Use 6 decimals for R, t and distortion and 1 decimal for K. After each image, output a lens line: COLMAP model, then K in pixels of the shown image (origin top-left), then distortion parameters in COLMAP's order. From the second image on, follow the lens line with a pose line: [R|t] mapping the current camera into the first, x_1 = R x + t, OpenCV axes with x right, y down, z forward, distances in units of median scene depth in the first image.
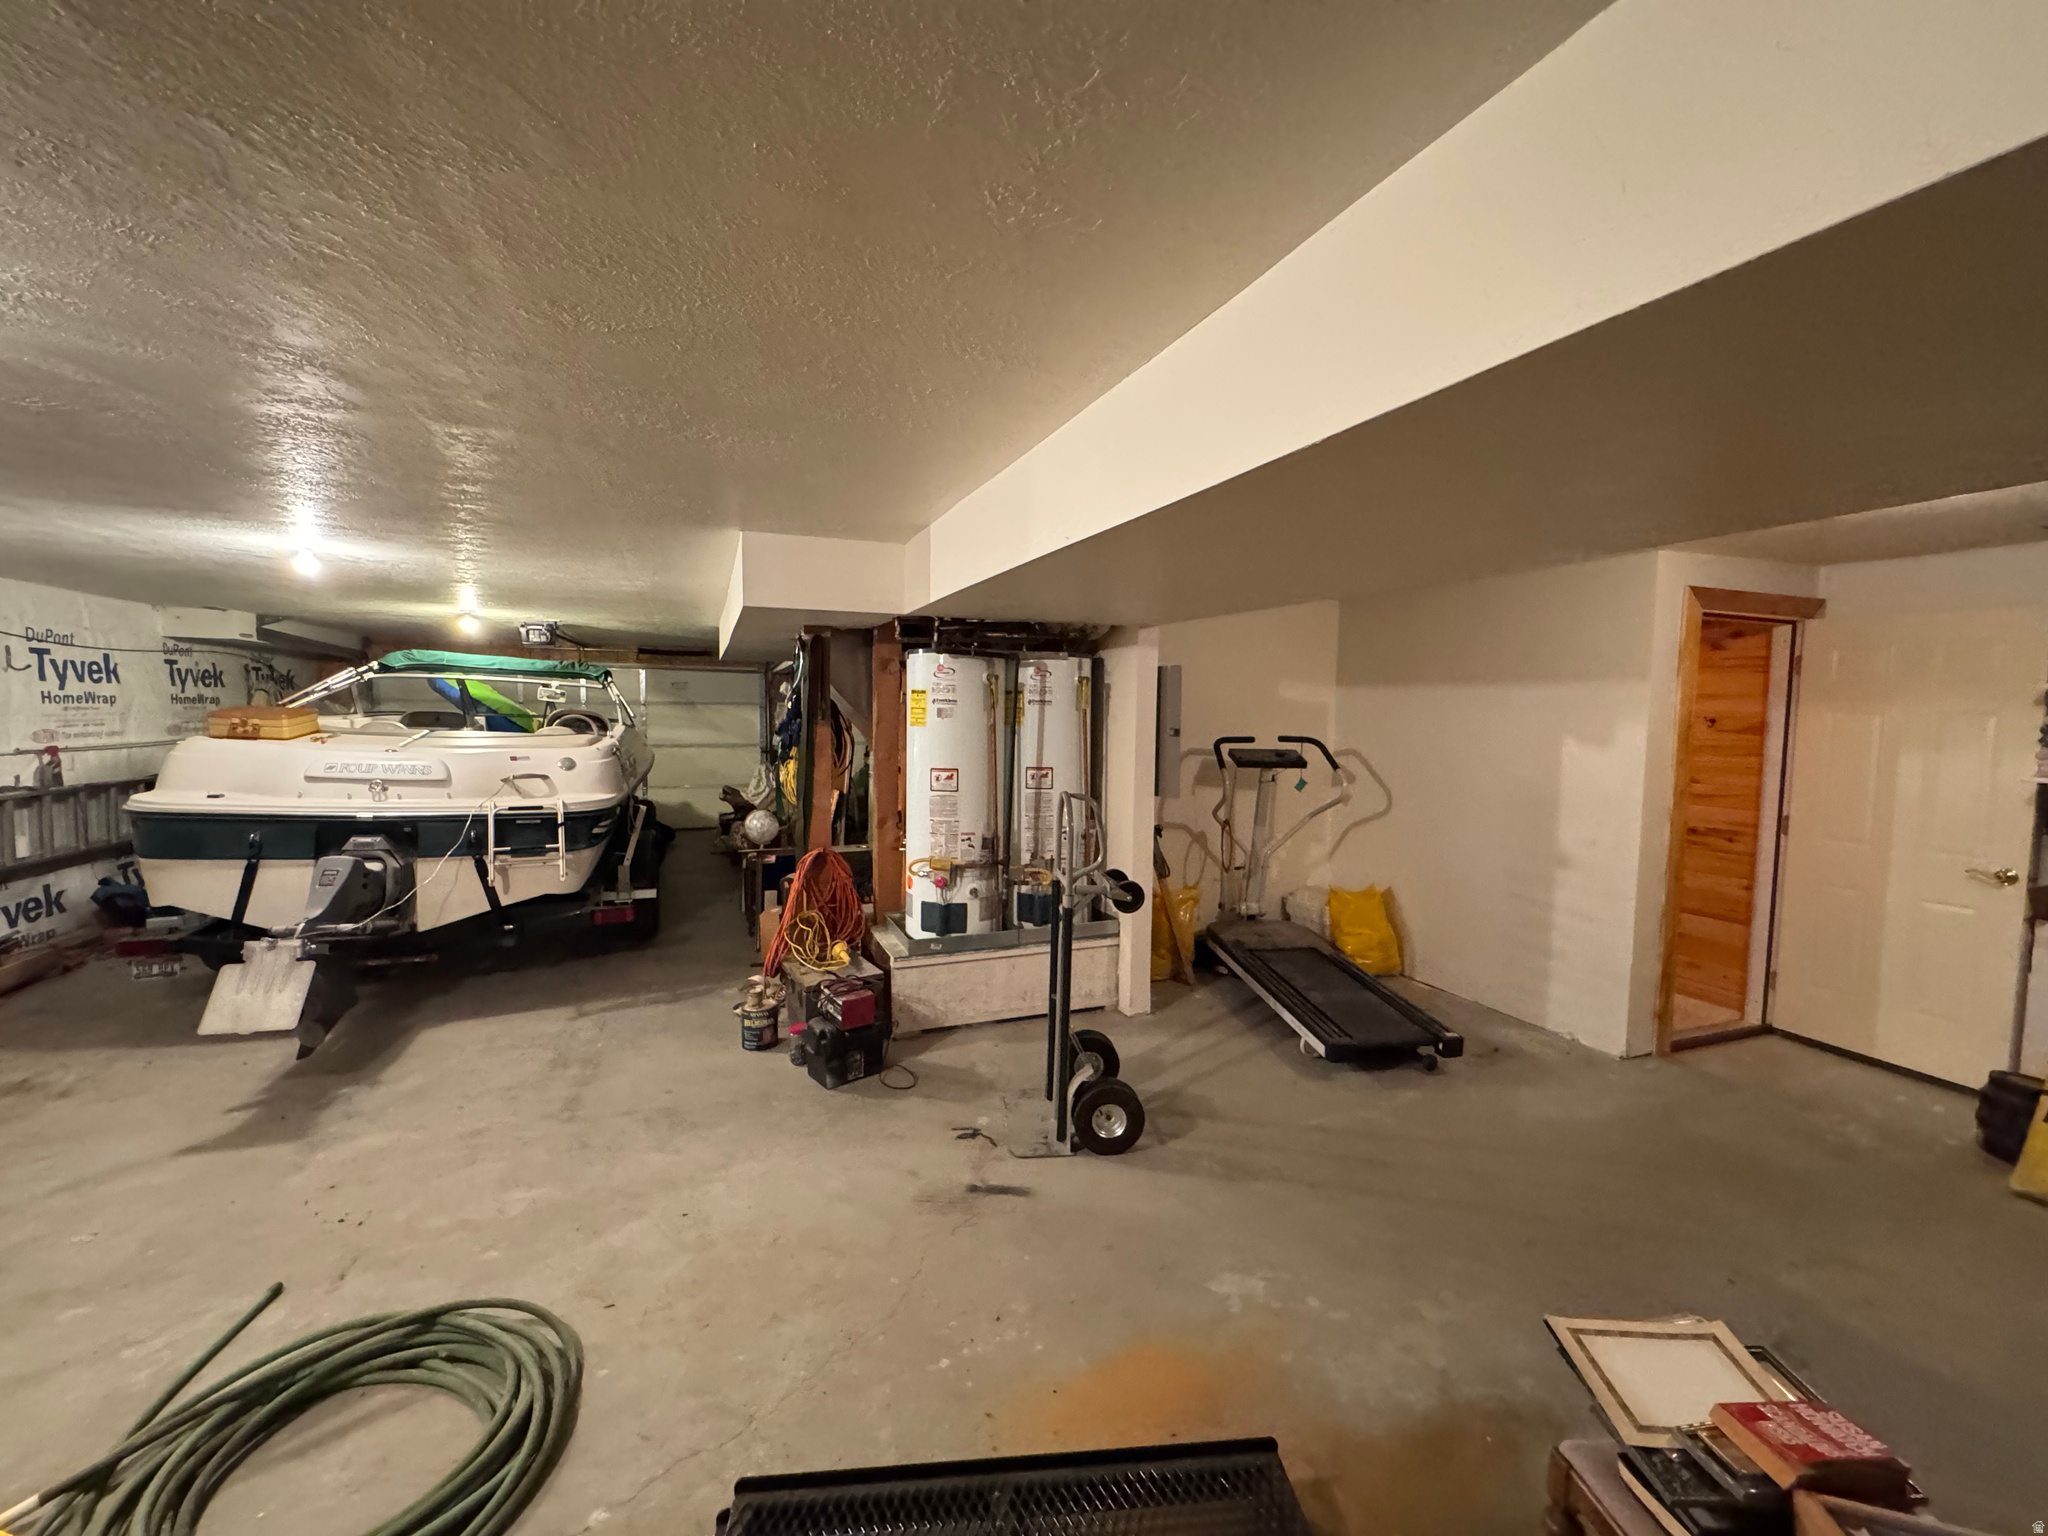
lens RADIAL K [[819.9, 0, 1022.0], [0, 819.9, 767.6], [0, 0, 1]] dist [-0.003618, 0.000906]
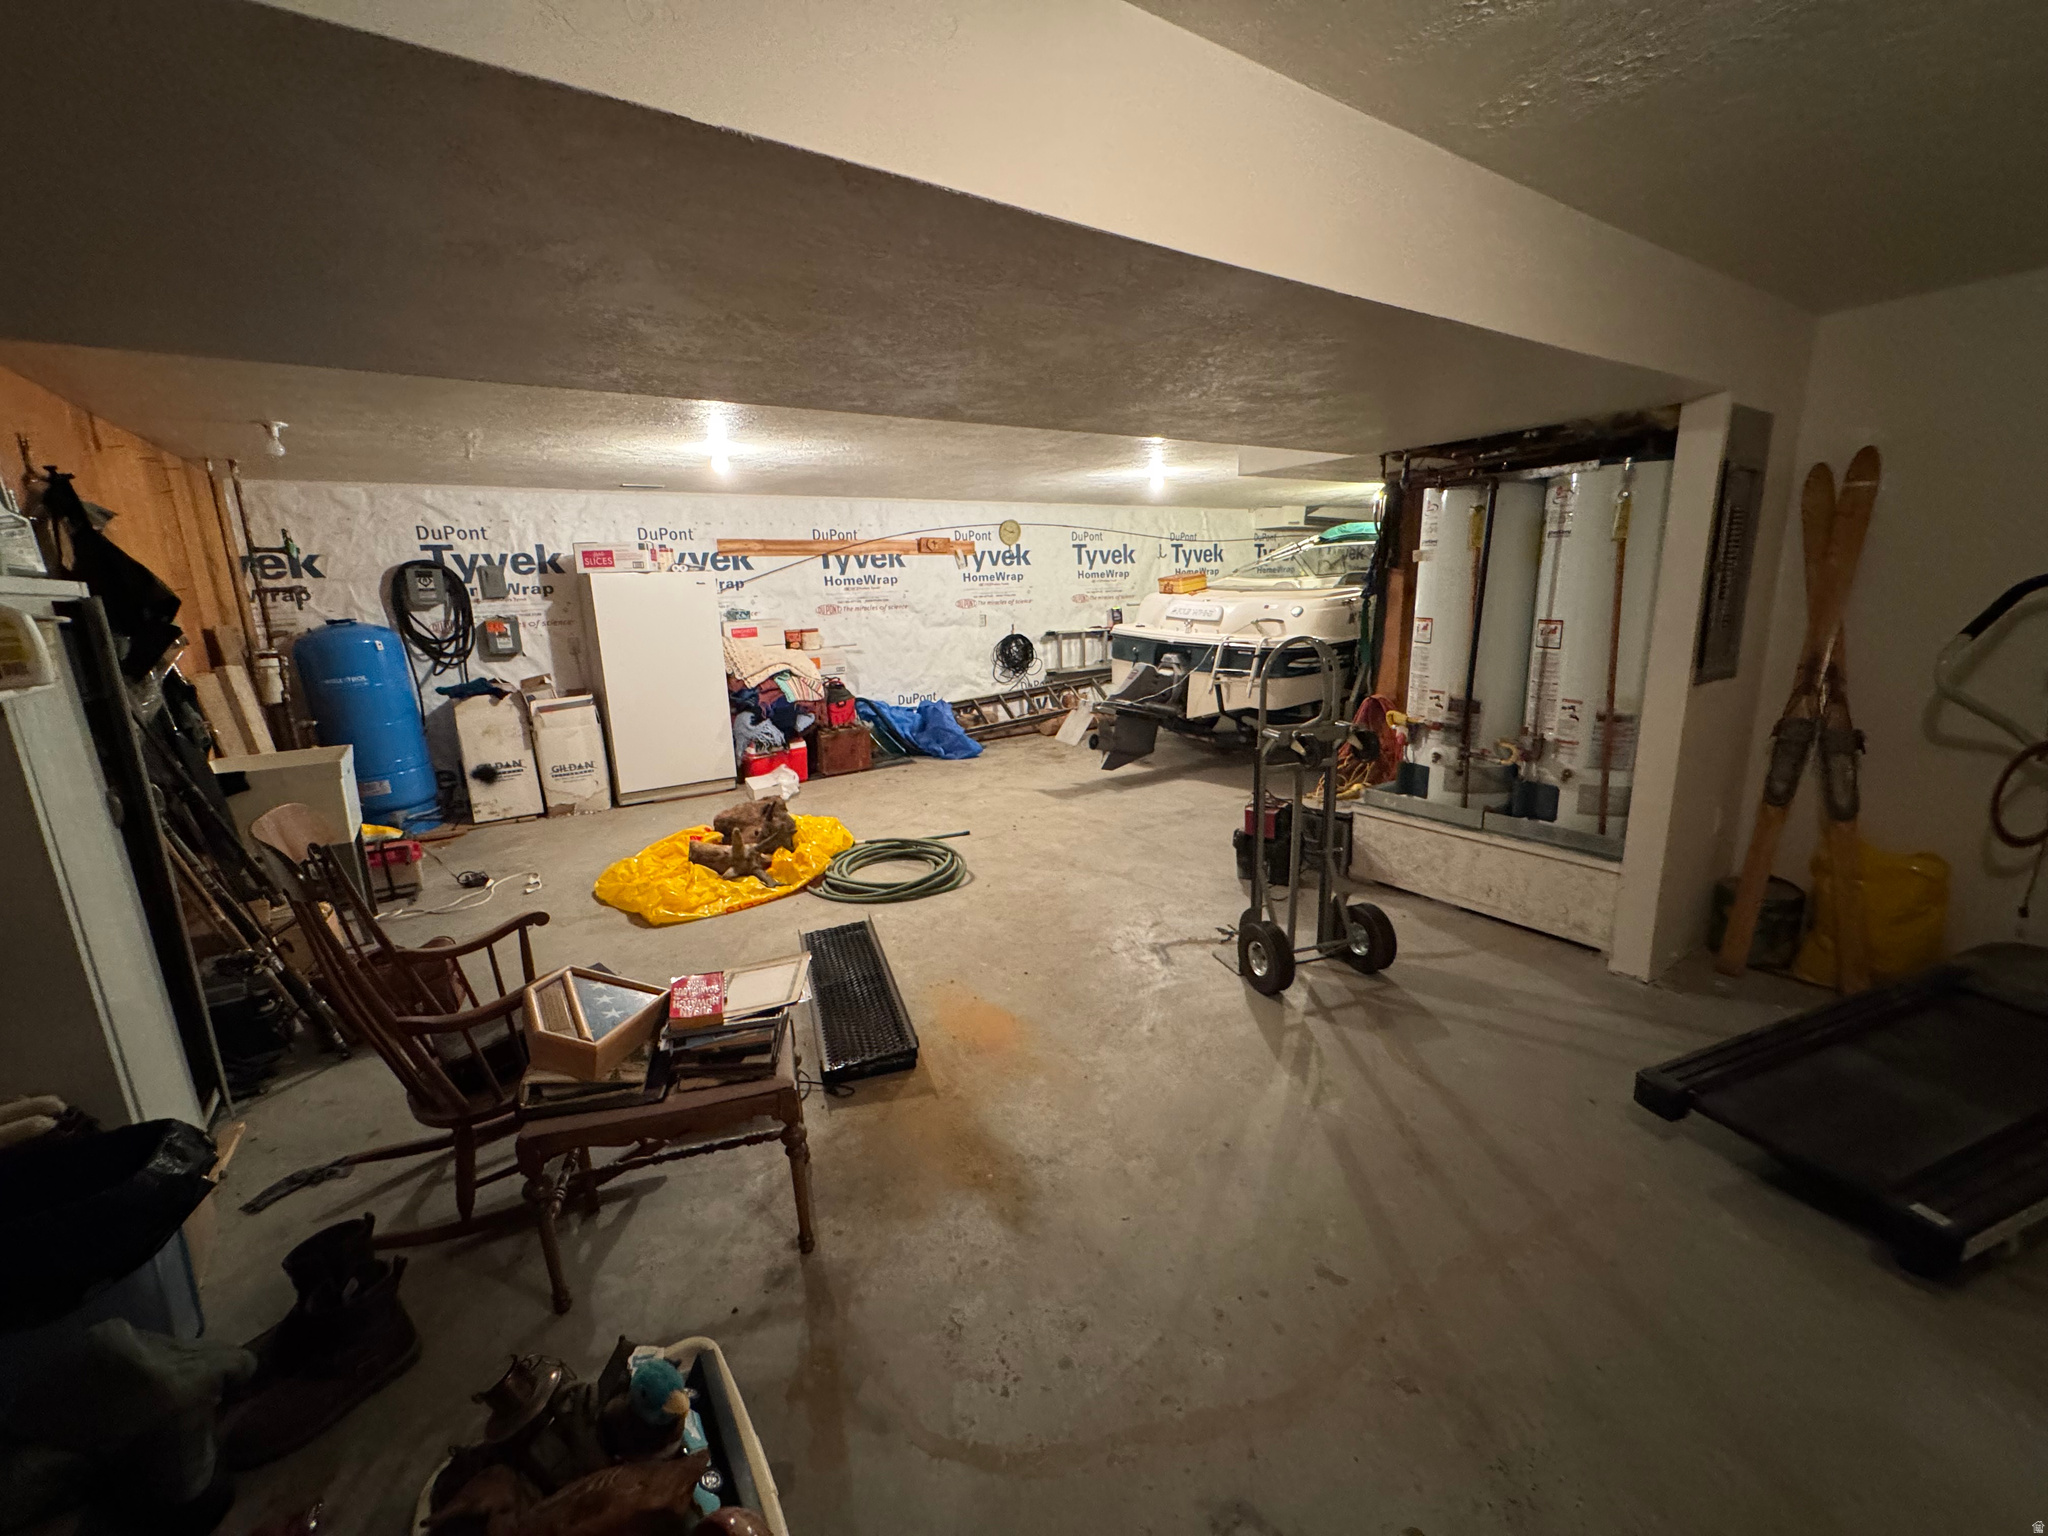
lens RADIAL K [[819.9, 0, 1021.8], [0, 819.9, 768.0], [0, 0, 1]] dist [-0.003618, 0.000906]
pose [[0.219224, 0.193605, -0.956273, 0.678488], [-0.035825, 0.981051, 0.190409, 0.007533], [0.975017, -0.007484, 0.222006, 0.334168]]
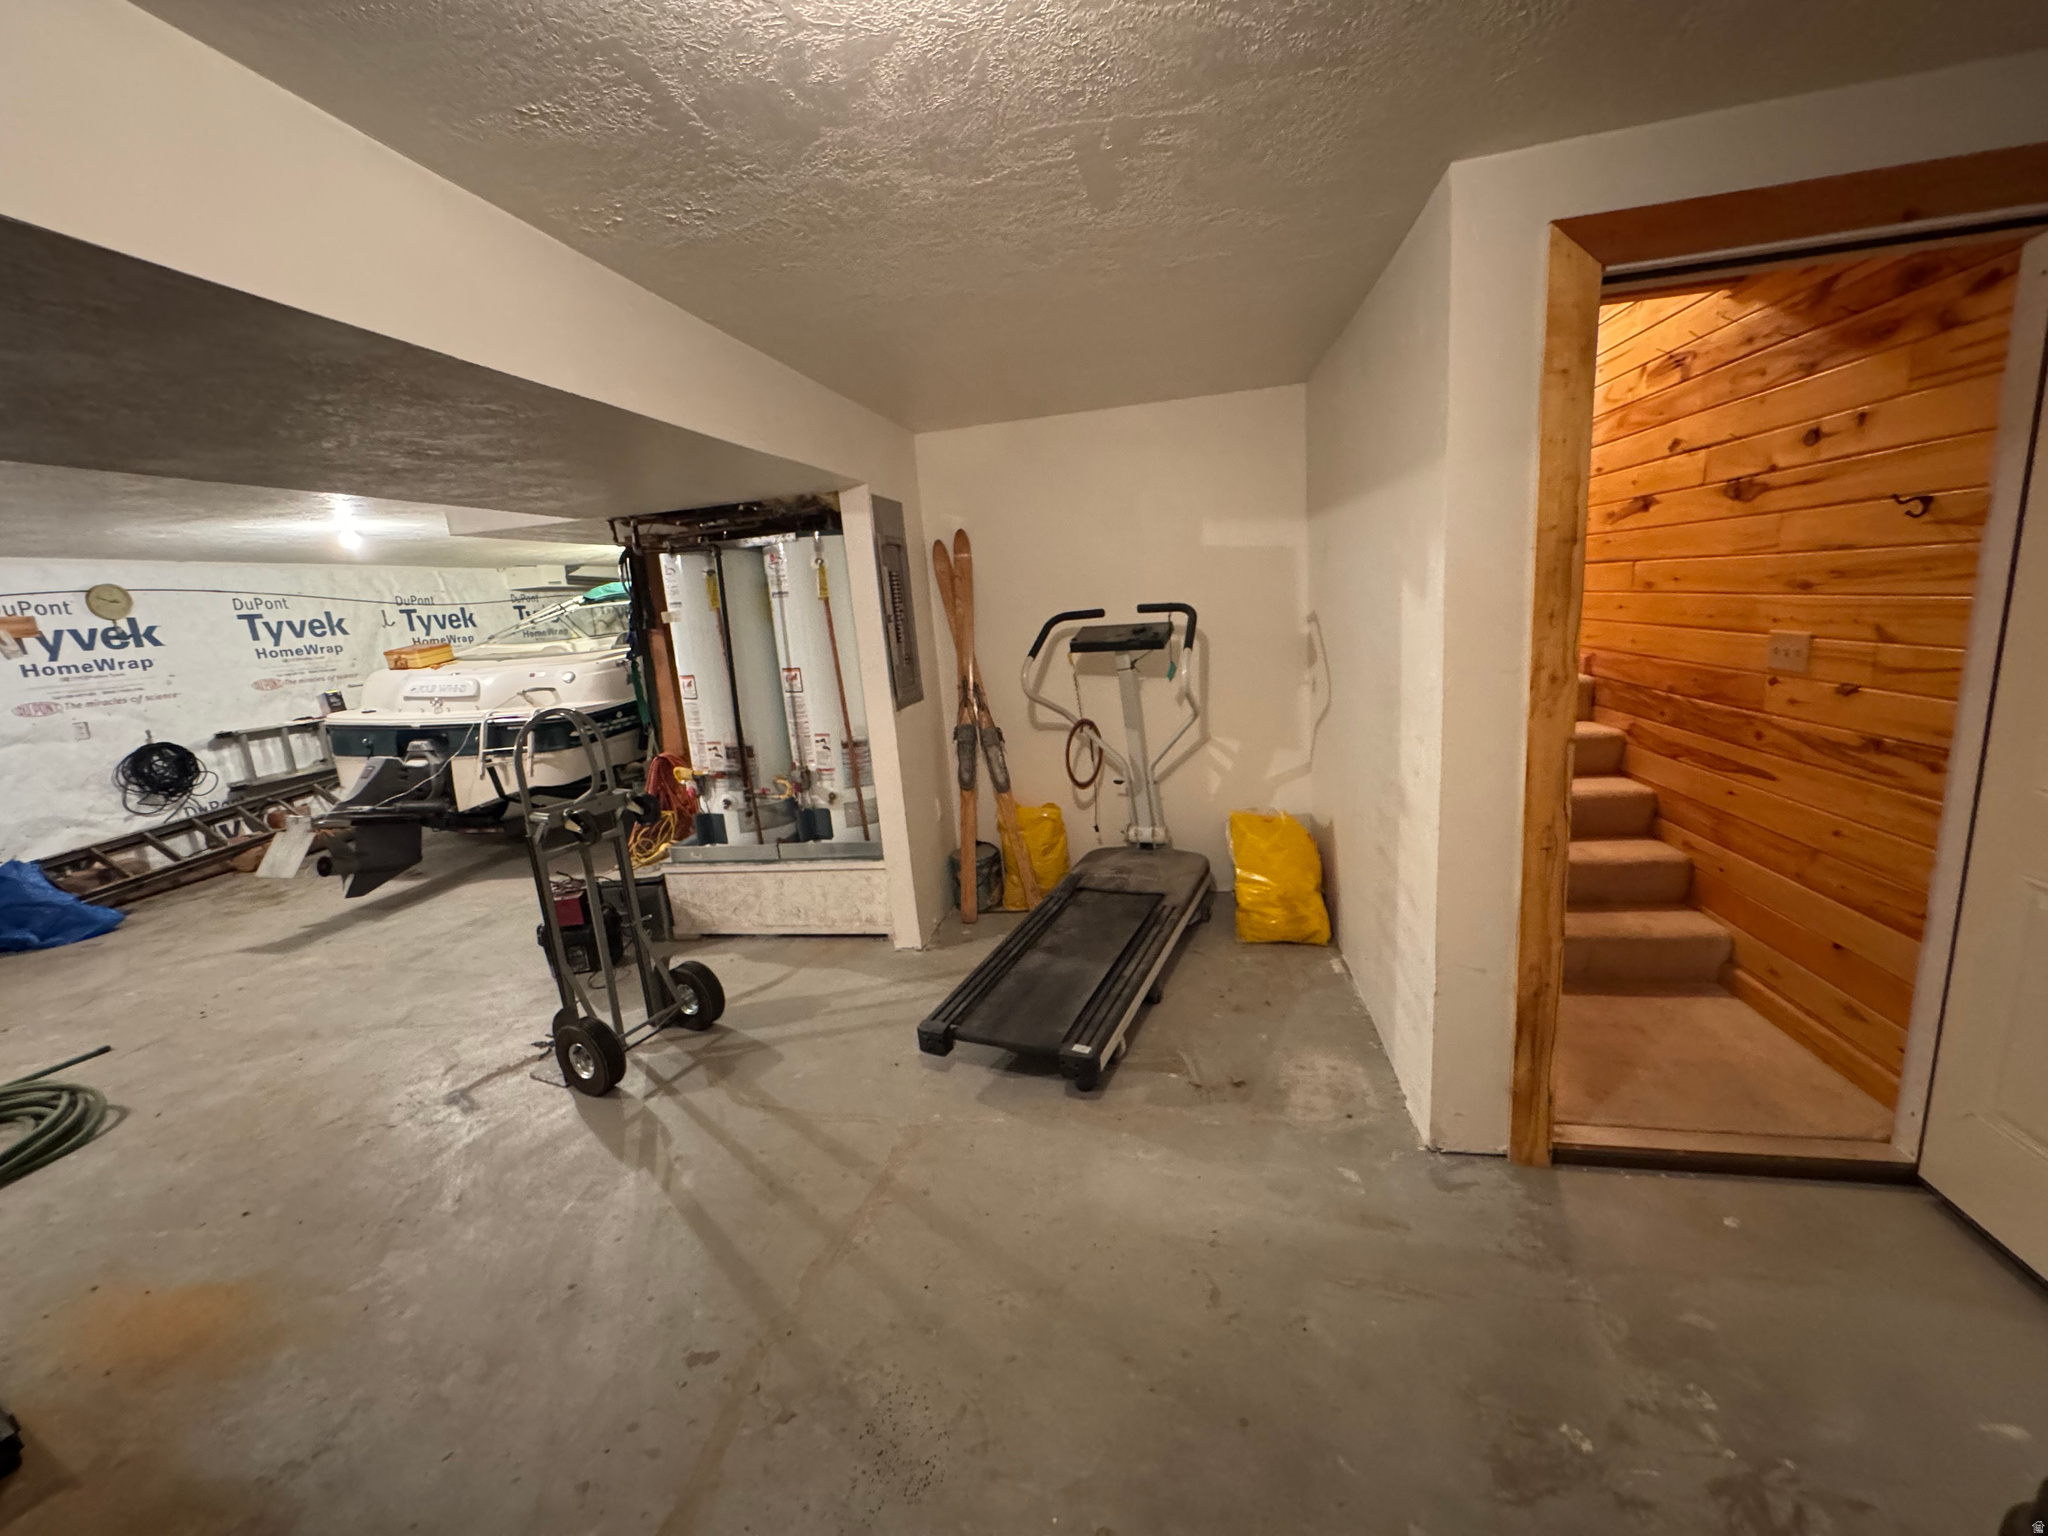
lens RADIAL K [[819.9, 0, 1017.1], [0, 819.9, 769.2], [0, 0, 1]] dist [-0.003618, 0.000906]
pose [[0.847142, 0.027275, -0.530666, 0.703730], [0.053711, 0.989171, 0.136584, 0.000032], [0.528645, -0.144209, 0.836503, 0.365112]]
